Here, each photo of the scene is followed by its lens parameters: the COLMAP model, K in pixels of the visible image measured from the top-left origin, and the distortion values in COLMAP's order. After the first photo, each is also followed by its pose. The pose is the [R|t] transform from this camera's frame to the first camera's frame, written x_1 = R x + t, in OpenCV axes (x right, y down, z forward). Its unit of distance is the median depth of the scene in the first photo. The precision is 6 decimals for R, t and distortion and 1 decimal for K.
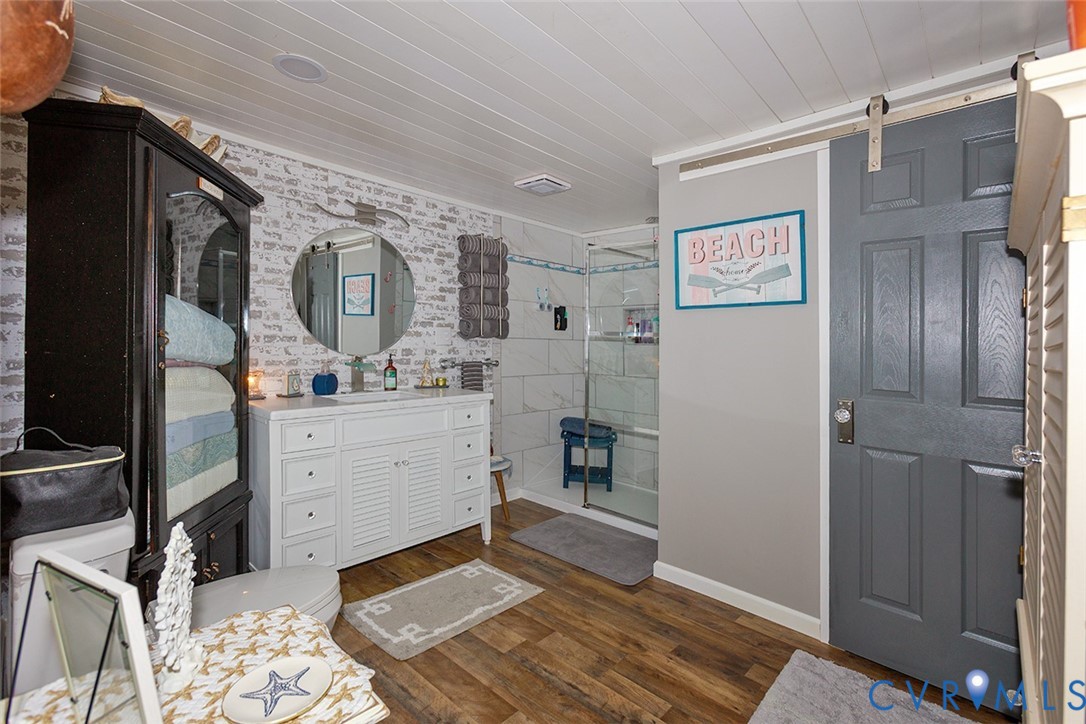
lens RADIAL K [[491.8, 0, 550.6], [0, 491.8, 353.6], [0, 0, 1]] dist [-0.017824, 0.000941]
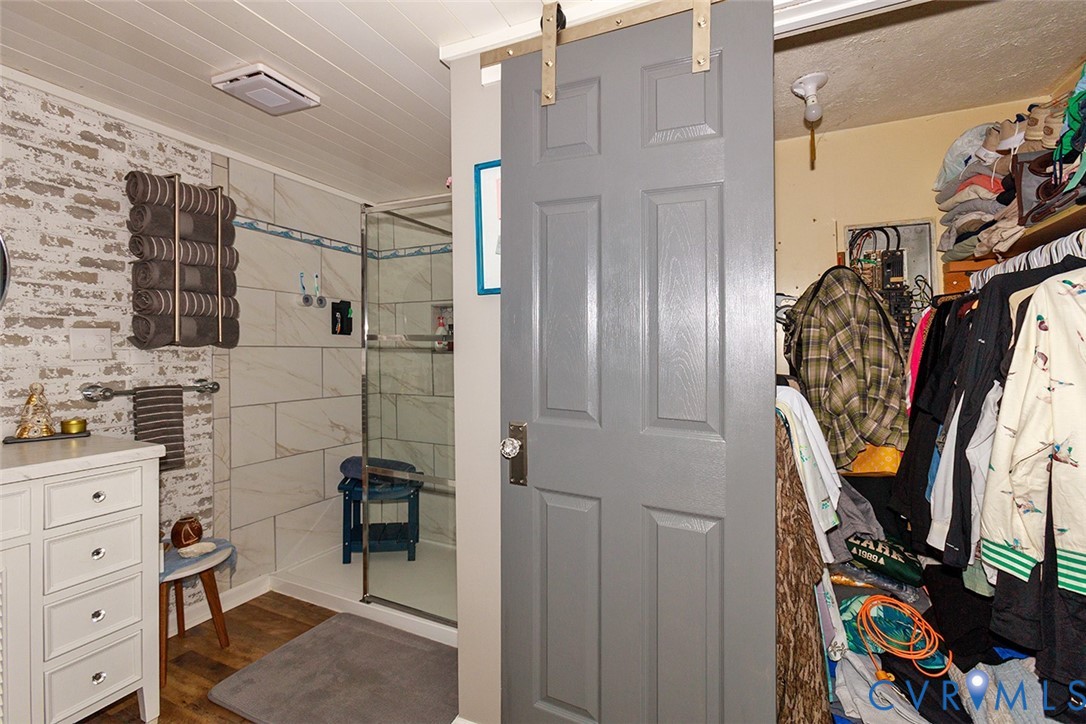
lens RADIAL K [[491.8, 0, 543.6], [0, 491.8, 358.0], [0, 0, 1]] dist [-0.017824, 0.000941]
pose [[0.956420, -0.017581, 0.291465, 0.114690], [0.019721, 0.999796, -0.004406, -0.006168], [-0.291328, 0.009962, 0.956571, 0.299971]]
